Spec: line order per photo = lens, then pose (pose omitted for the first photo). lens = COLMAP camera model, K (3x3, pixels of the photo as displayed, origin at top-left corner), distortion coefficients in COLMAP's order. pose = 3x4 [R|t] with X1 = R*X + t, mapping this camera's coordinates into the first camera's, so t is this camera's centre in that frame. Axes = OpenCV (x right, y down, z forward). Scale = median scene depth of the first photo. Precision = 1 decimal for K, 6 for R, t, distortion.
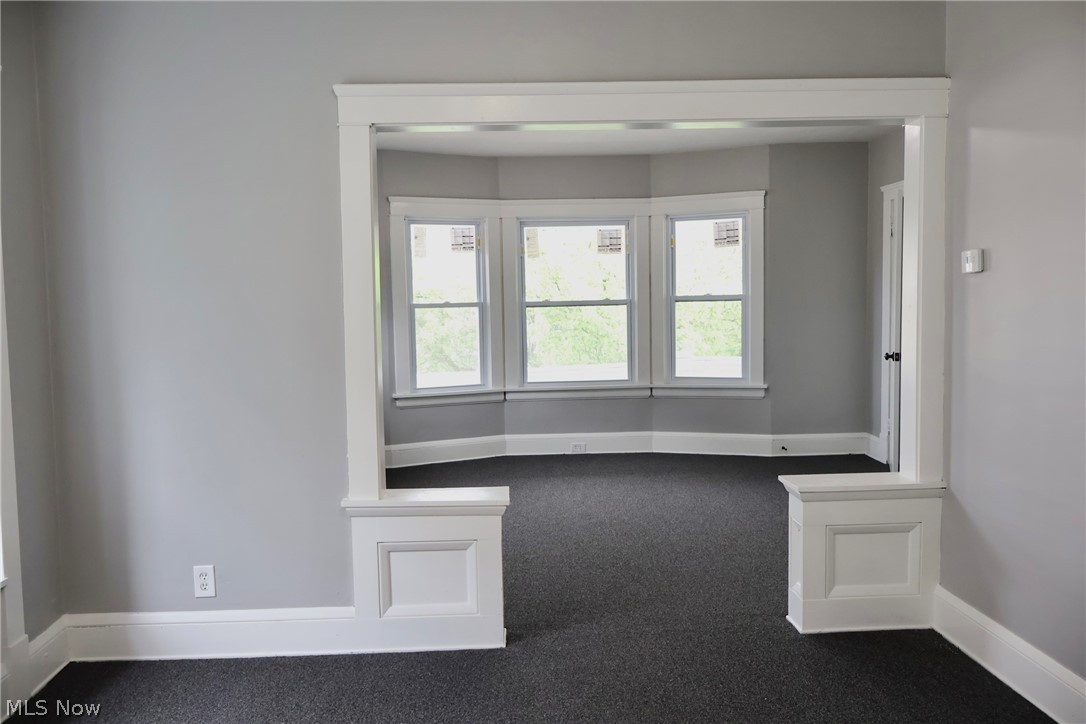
lens RADIAL K [[872.4, 0, 543.5], [0, 872.4, 344.2], [0, 0, 1]] dist [0.004635, -0.002816]
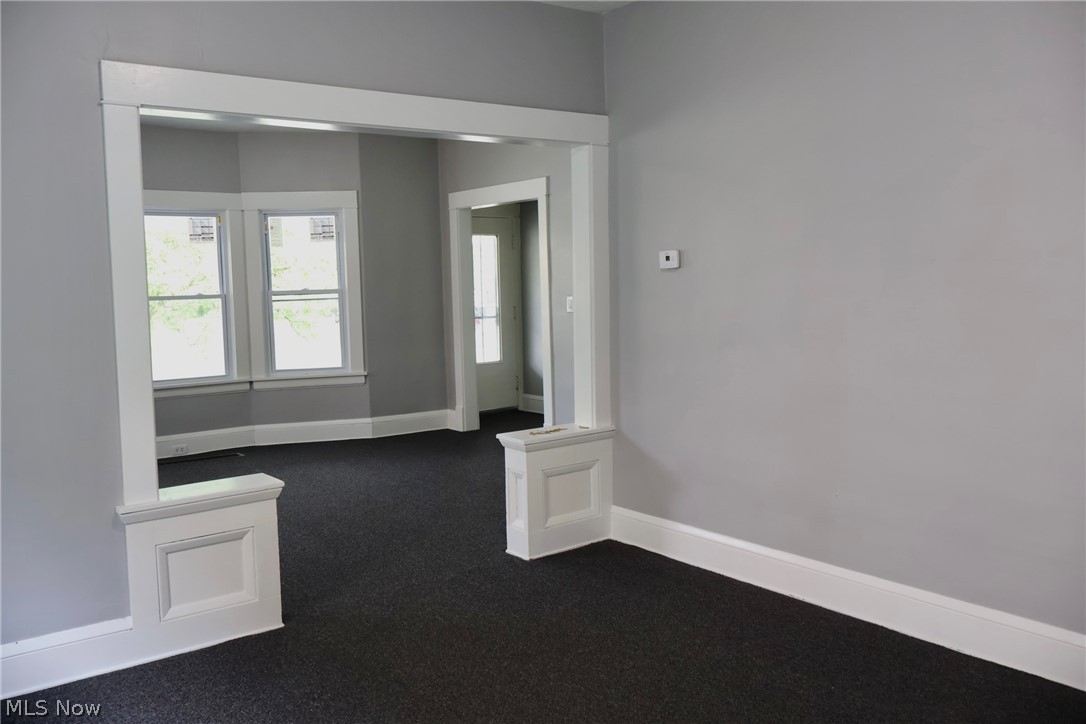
lens RADIAL K [[872.4, 0, 543.5], [0, 872.4, 344.2], [0, 0, 1]] dist [0.004635, -0.002816]
pose [[0.833702, -0.043571, 0.550494, -0.290264], [0.041549, 0.999006, 0.016146, 0.008609], [-0.550650, 0.009412, 0.834683, -0.028073]]
